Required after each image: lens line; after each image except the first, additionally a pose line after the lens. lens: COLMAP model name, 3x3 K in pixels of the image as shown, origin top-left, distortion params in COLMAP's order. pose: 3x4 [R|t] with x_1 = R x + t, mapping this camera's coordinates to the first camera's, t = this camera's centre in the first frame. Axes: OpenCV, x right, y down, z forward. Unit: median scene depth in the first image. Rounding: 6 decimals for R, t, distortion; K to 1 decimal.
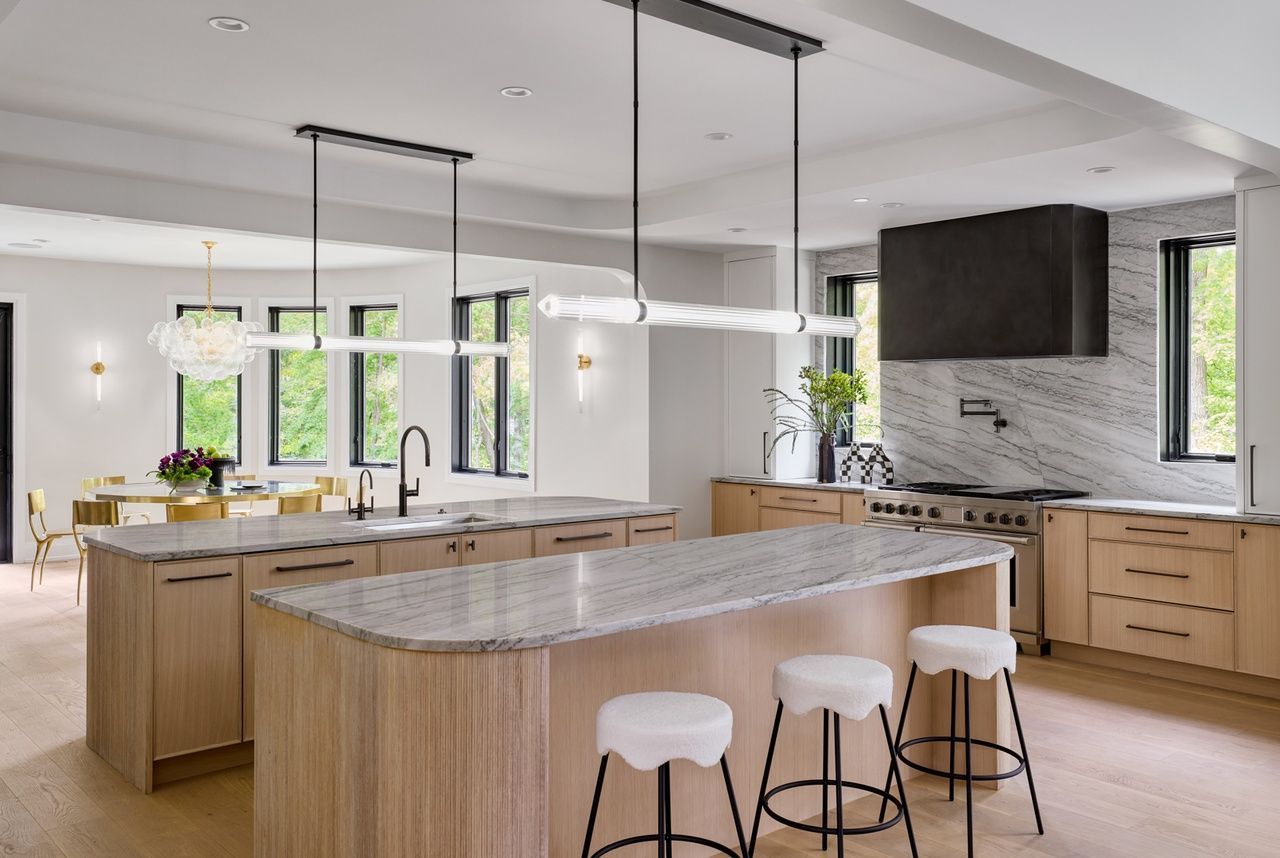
lens RADIAL K [[1066.5, 0, 639.5], [0, 1066.5, 407.8], [0, 0, 1]] dist [0.004615, 0.004358]
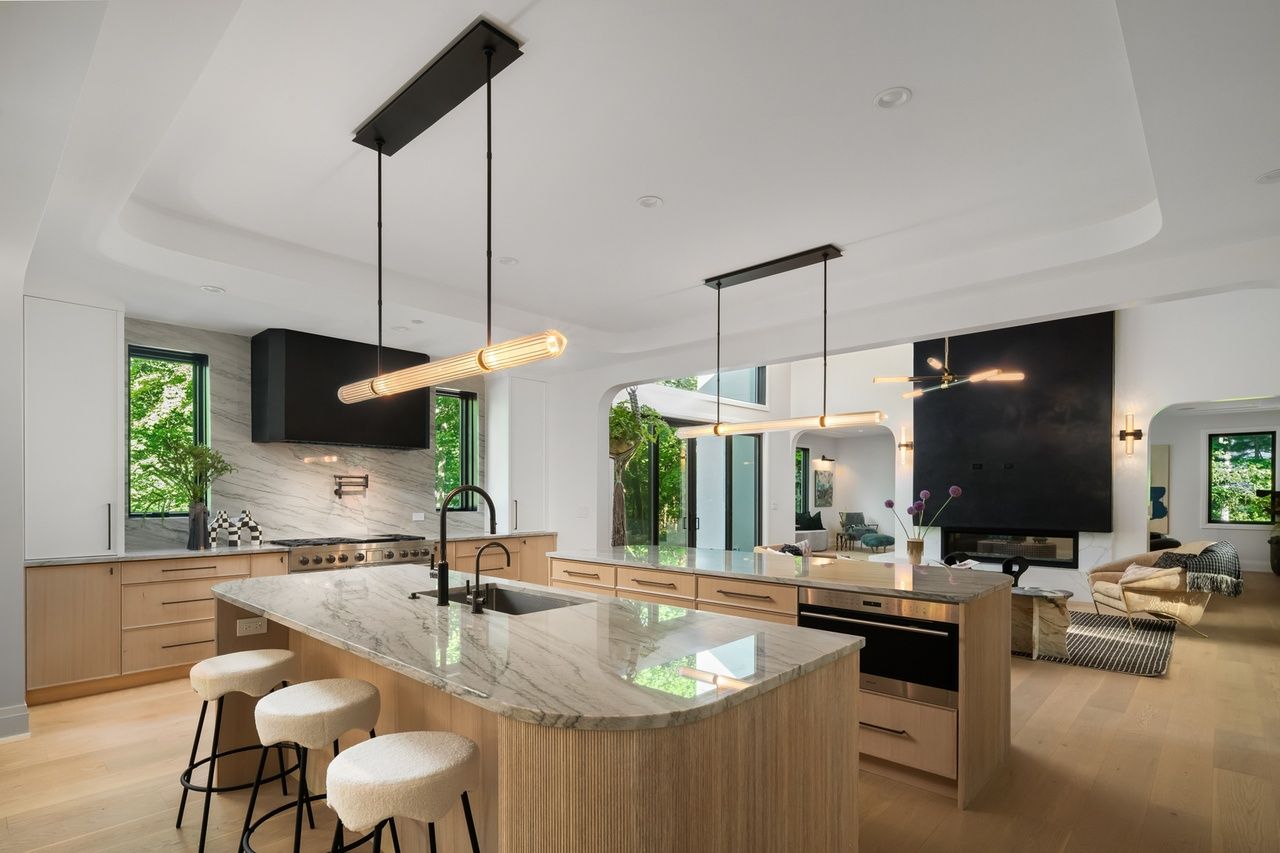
lens RADIAL K [[624.3, 0, 641.9], [0, 624.3, 498.4], [0, 0, 1]] dist [0.002091, 0.000499]
pose [[-0.118160, -0.008005, 0.992962, -0.516601], [-0.000645, 0.999968, 0.007985, 0.015803], [-0.992994, 0.000303, -0.118161, 0.686963]]
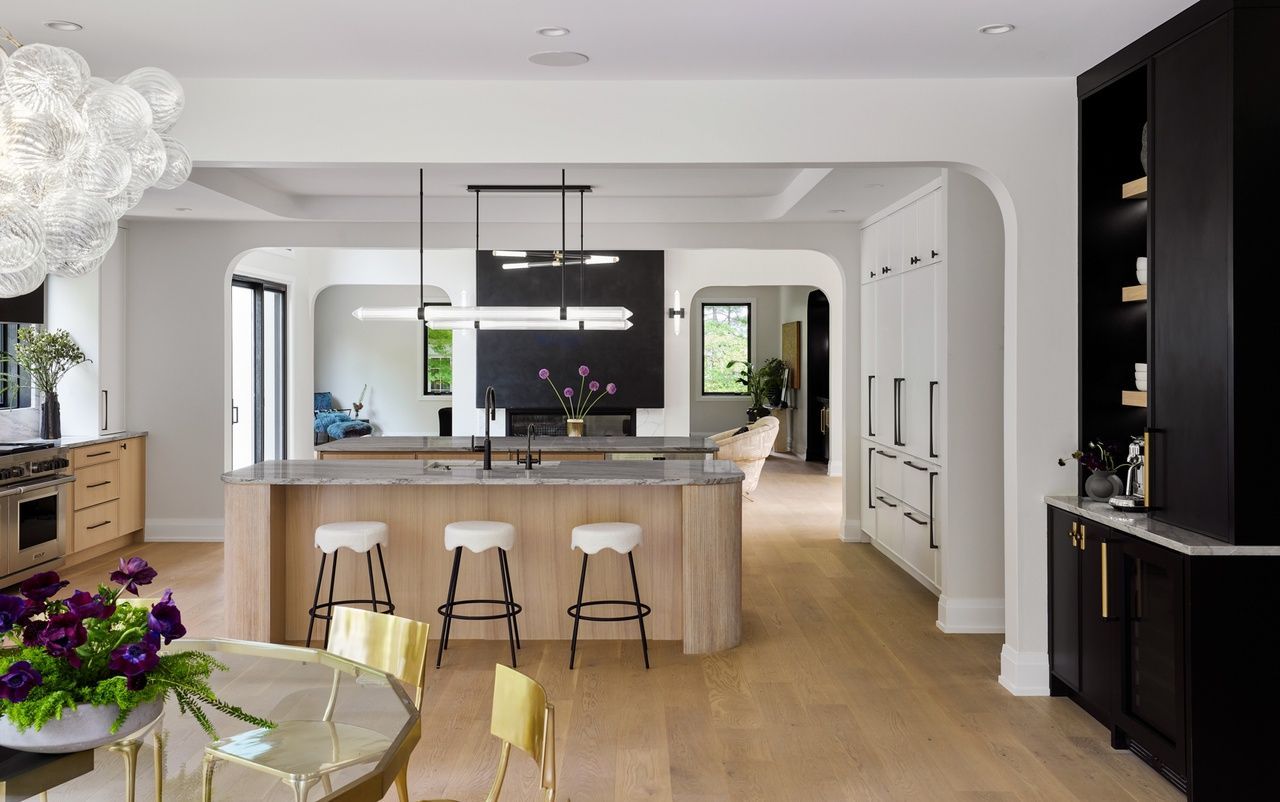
lens RADIAL K [[1170.3, 0, 638.4], [0, 1170.3, 354.0], [0, 0, 1]] dist [0.007419, 0.002514]
pose [[-0.761732, -0.000324, 0.647893, -0.851556], [0.000447, 0.999999, 0.001026, -0.015130], [-0.647893, 0.001072, -0.761731, 1.370638]]
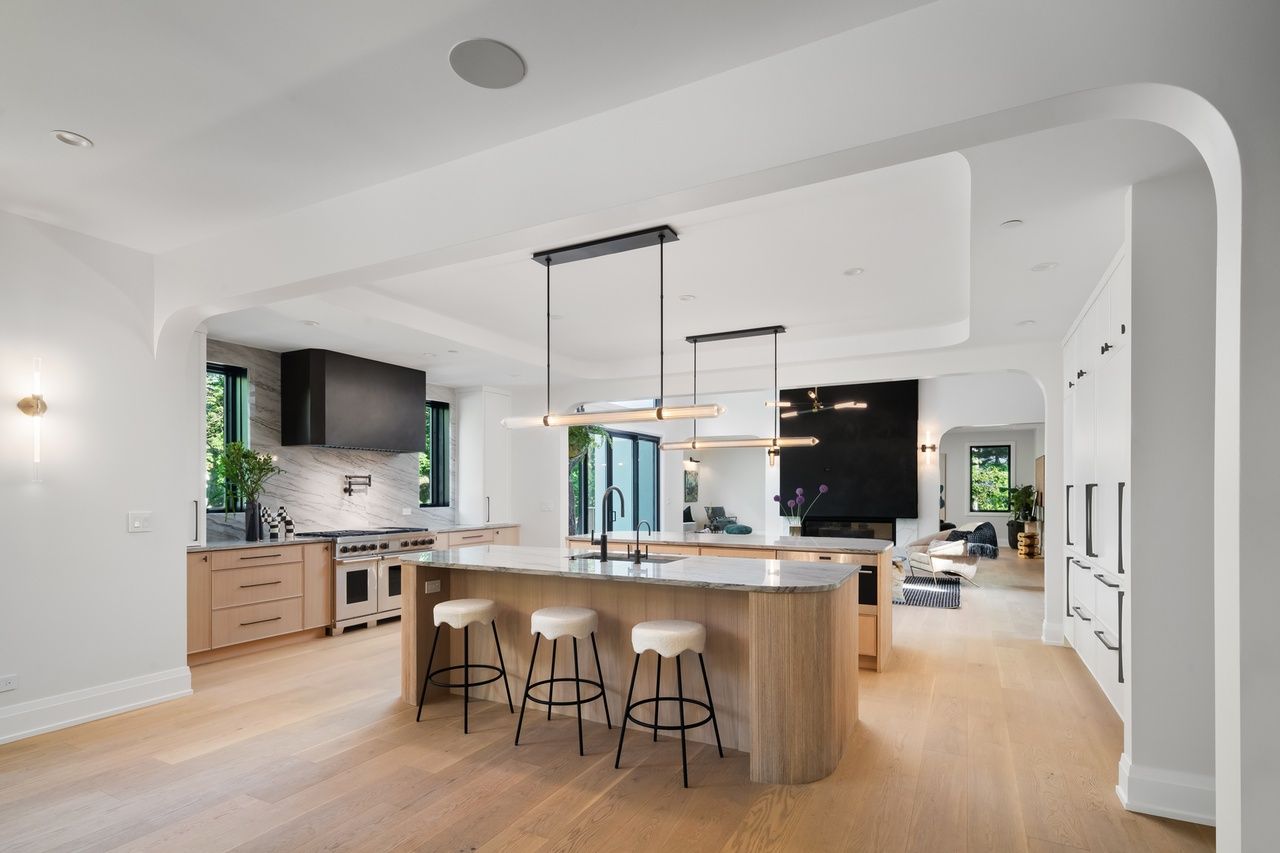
lens RADIAL K [[621.2, 0, 643.3], [0, 621.2, 491.5], [0, 0, 1]] dist [-0.001683, -0.000090]
pose [[-0.373390, -0.001167, 0.927674, -0.674510], [0.001406, 0.999997, 0.001824, 0.015159], [-0.927674, 0.001985, -0.373387, 0.919029]]
